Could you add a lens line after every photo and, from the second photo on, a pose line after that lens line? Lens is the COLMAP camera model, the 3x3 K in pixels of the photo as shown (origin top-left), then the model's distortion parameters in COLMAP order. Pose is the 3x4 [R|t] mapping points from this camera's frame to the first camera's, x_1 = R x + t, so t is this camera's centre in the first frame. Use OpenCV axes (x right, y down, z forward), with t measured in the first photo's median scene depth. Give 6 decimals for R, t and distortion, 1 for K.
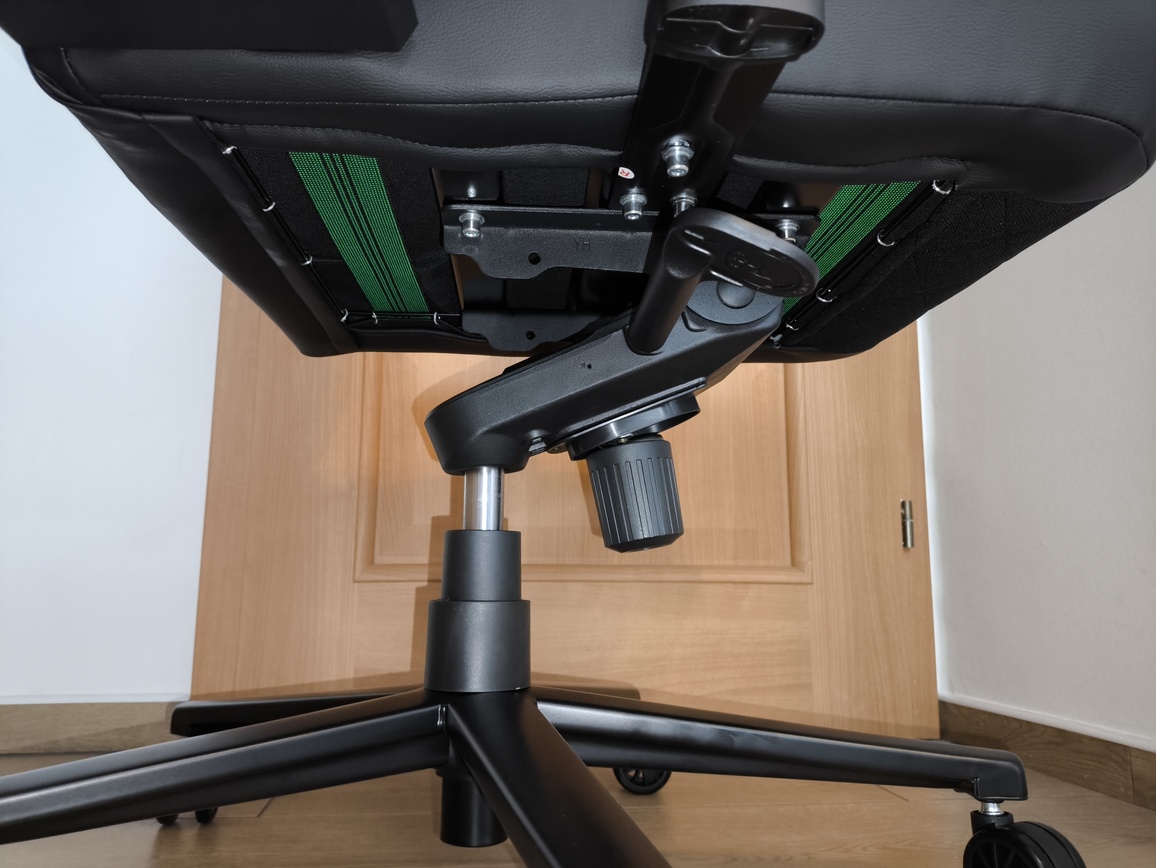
lens RADIAL K [[844.7, 0, 578.0], [0, 844.7, 434.0], [0, 0, 1]] dist [0.089432, -0.164093]
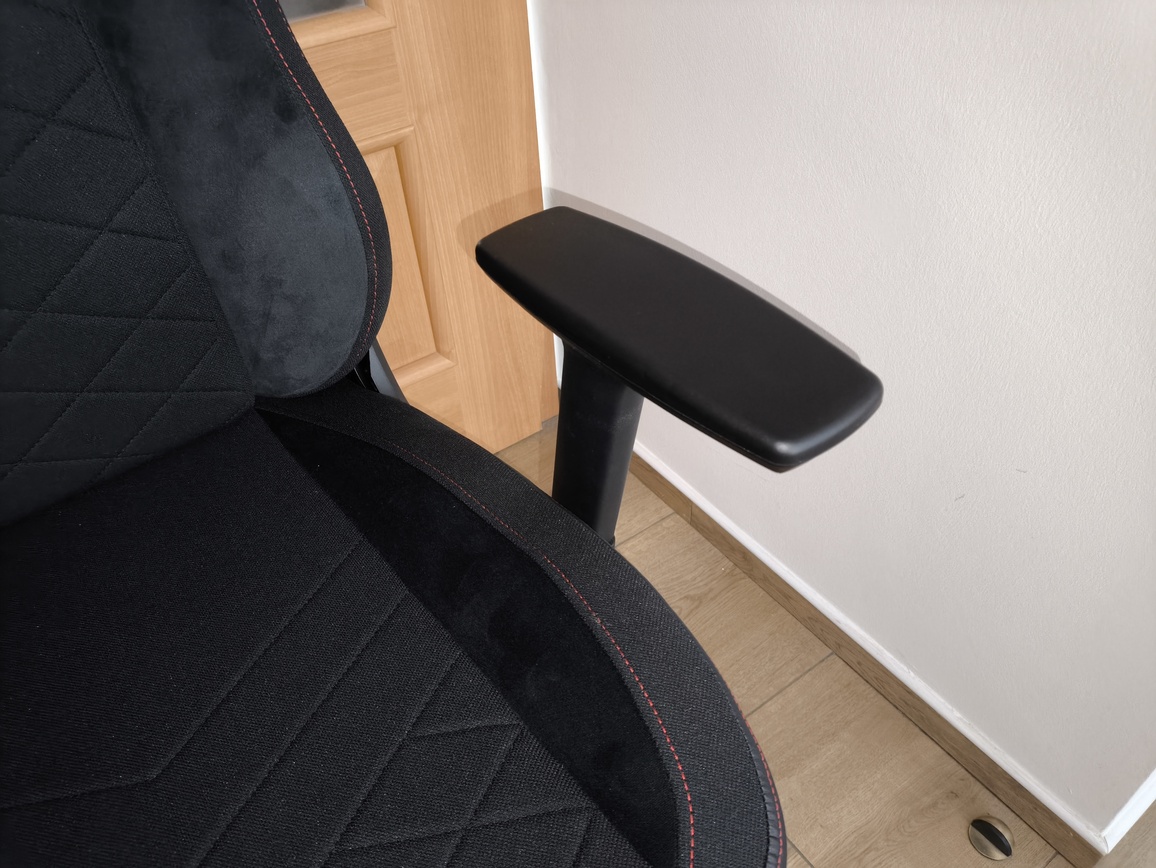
lens RADIAL K [[844.7, 0, 578.0], [0, 844.7, 434.0], [0, 0, 1]] dist [0.089432, -0.164093]
pose [[0.887683, -0.336780, 0.314004, 0.039121], [-0.018566, 0.655209, 0.755220, -0.583852], [-0.460081, -0.676225, 0.575365, 0.234267]]
